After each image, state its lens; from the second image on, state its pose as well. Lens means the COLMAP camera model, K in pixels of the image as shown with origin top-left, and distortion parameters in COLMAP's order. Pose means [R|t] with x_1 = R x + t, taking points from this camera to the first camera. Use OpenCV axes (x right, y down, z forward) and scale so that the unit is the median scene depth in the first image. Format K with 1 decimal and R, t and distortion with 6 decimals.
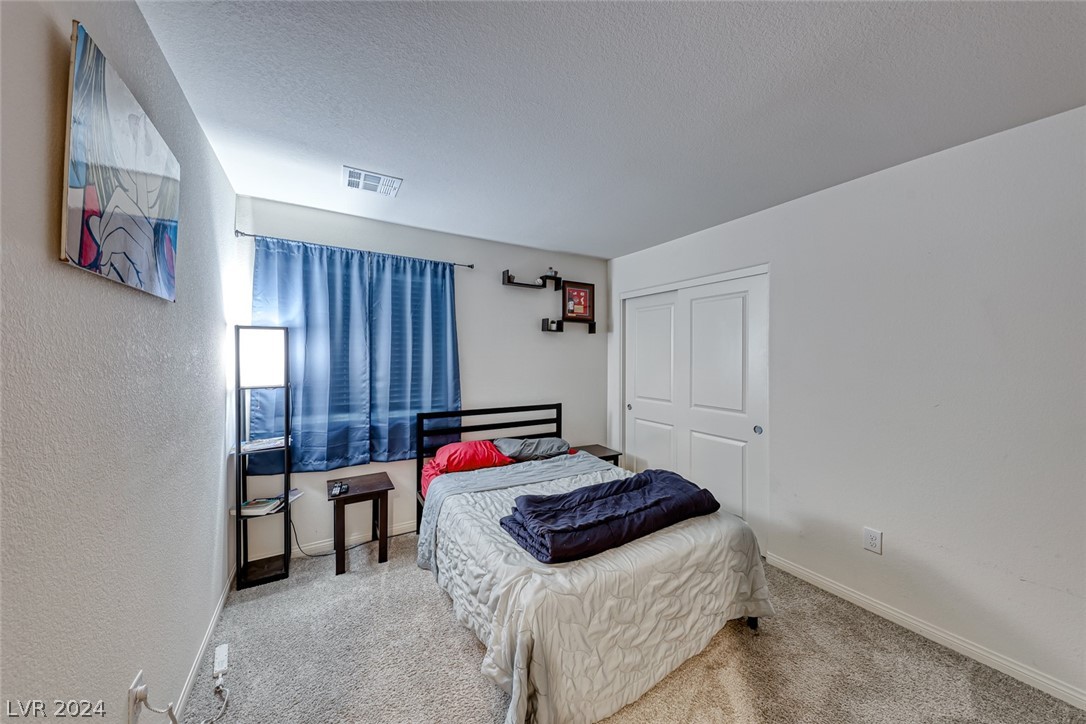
lens RADIAL K [[372.6, 0, 546.2], [0, 372.6, 356.5], [0, 0, 1]] dist [0.014001, -0.005943]
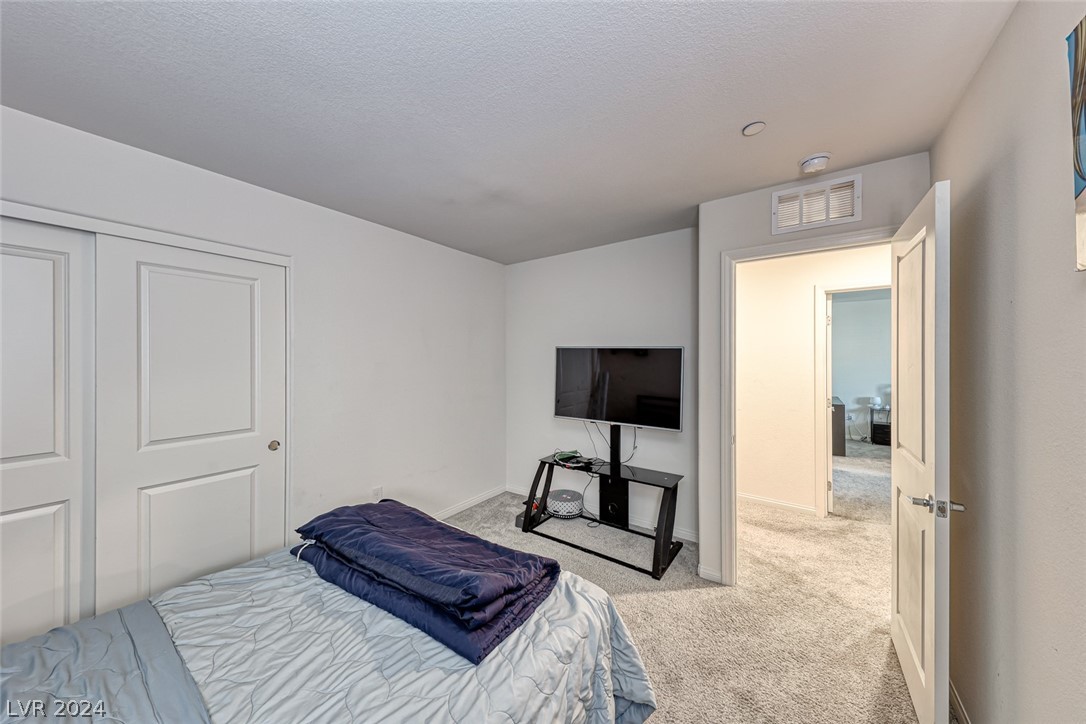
lens RADIAL K [[372.6, 0, 544.0], [0, 372.6, 357.5], [0, 0, 1]] dist [0.014001, -0.005943]
pose [[-0.401914, -0.002378, 0.915674, -0.452181], [-0.001898, 0.999997, 0.001764, -0.008214], [-0.915675, -0.001029, -0.401917, 0.753522]]
